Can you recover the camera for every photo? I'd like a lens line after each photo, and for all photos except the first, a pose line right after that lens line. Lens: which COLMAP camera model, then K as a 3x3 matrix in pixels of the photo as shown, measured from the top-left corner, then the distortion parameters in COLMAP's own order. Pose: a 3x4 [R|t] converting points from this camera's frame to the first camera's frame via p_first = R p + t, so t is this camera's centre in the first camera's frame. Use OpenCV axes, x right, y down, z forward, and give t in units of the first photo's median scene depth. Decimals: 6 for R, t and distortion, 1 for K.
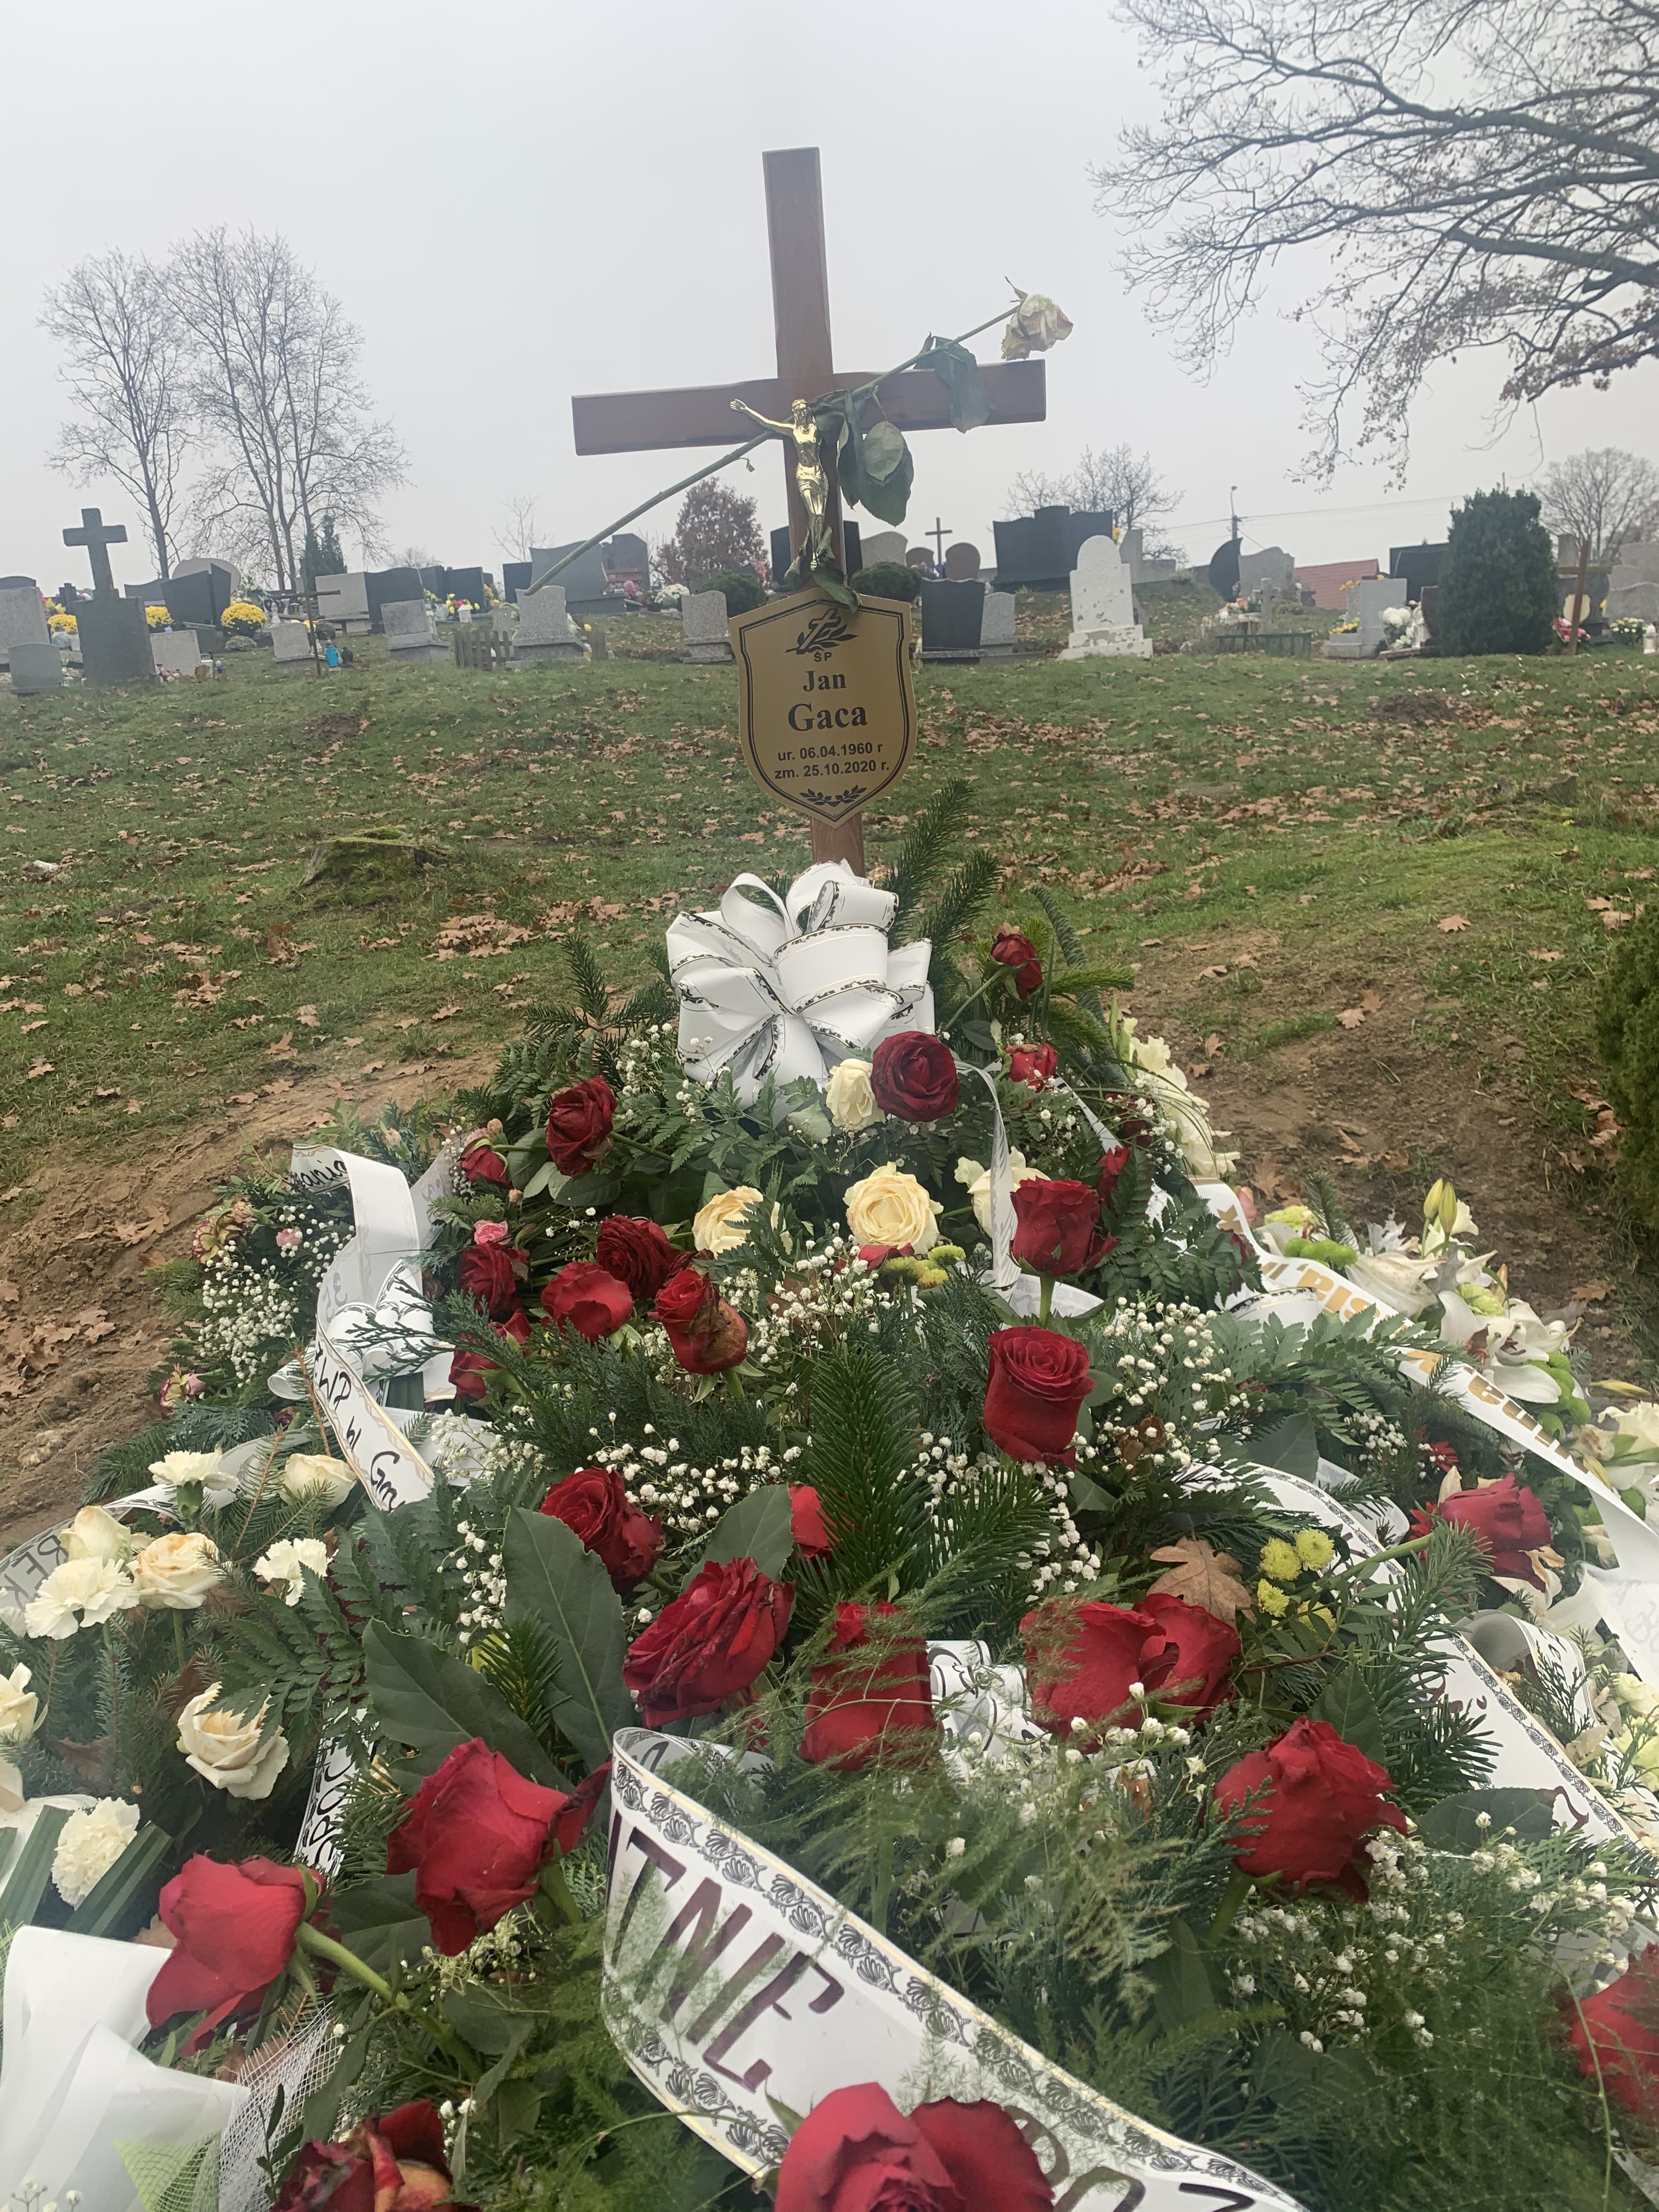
lens RADIAL K [[1667.9, 0, 820.0], [0, 1667.9, 1116.1], [0, 0, 1]] dist [0.035003, -0.018212]
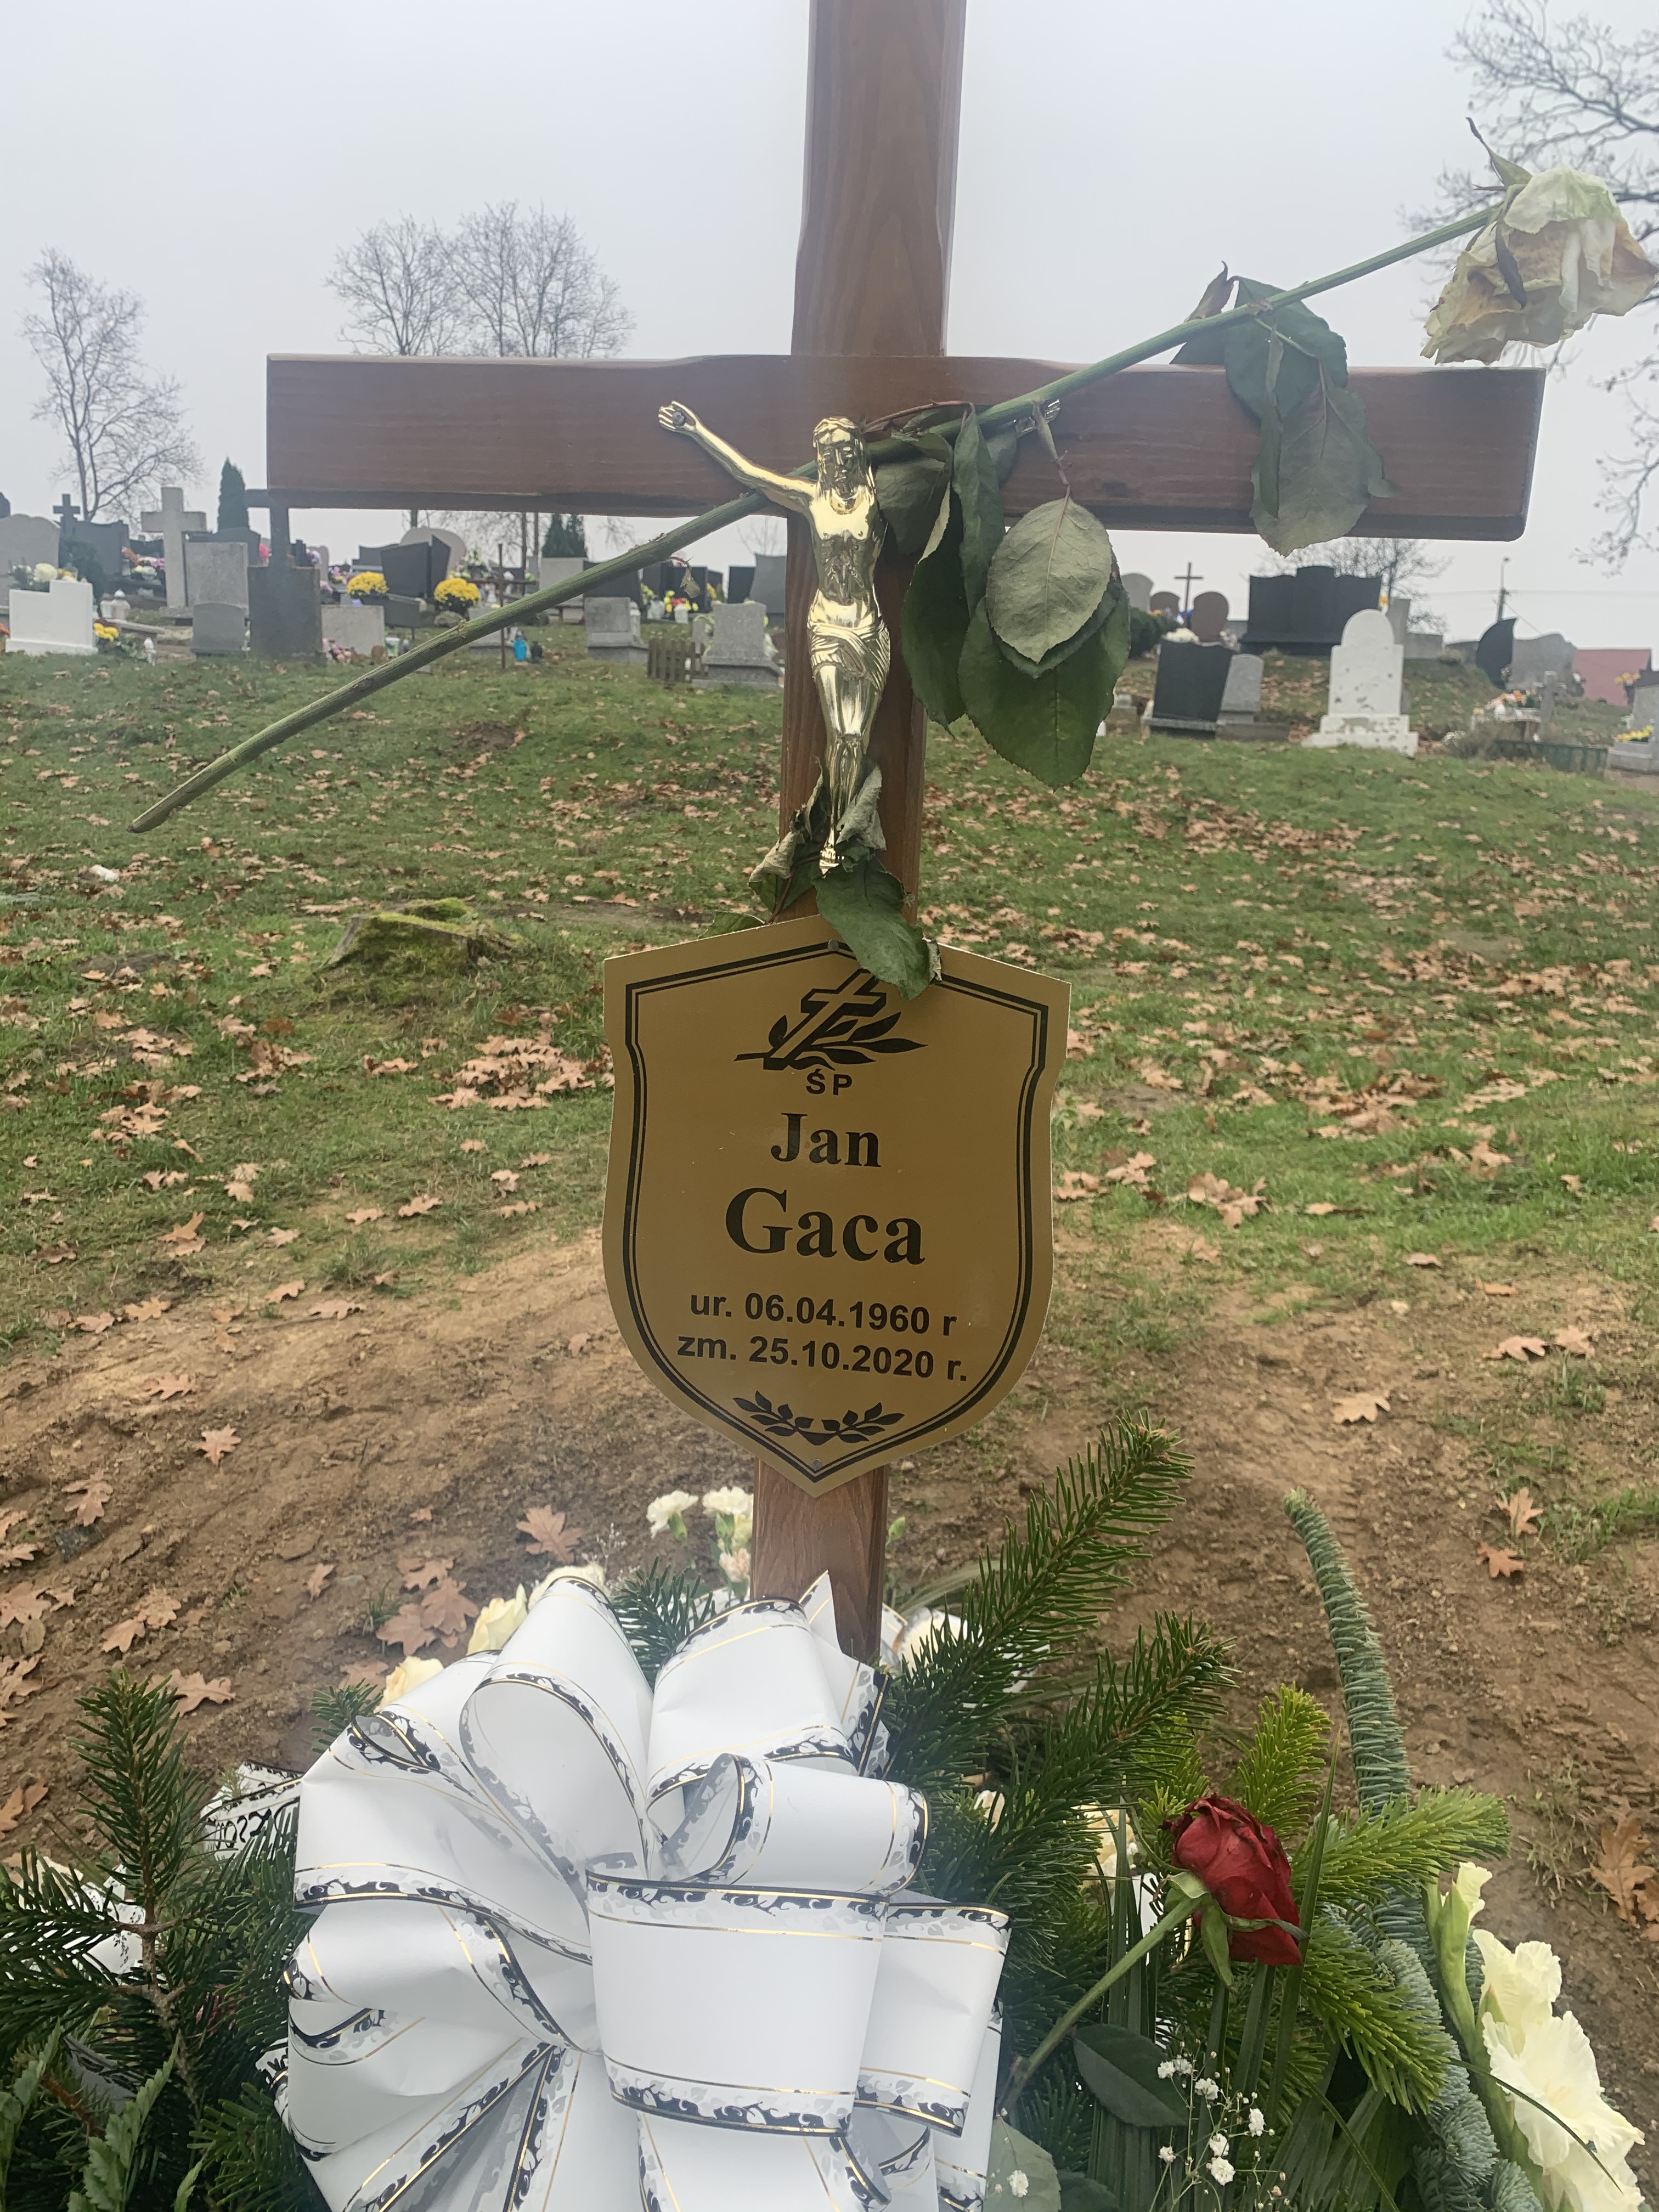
lens RADIAL K [[1667.9, 0, 845.8], [0, 1667.9, 1106.4], [0, 0, 1]] dist [0.035003, -0.018212]
pose [[0.987387, 0.130978, -0.088950, 0.010841], [-0.132157, 0.991201, -0.007468, -0.071893], [0.087189, 0.019130, 0.996008, 0.166385]]
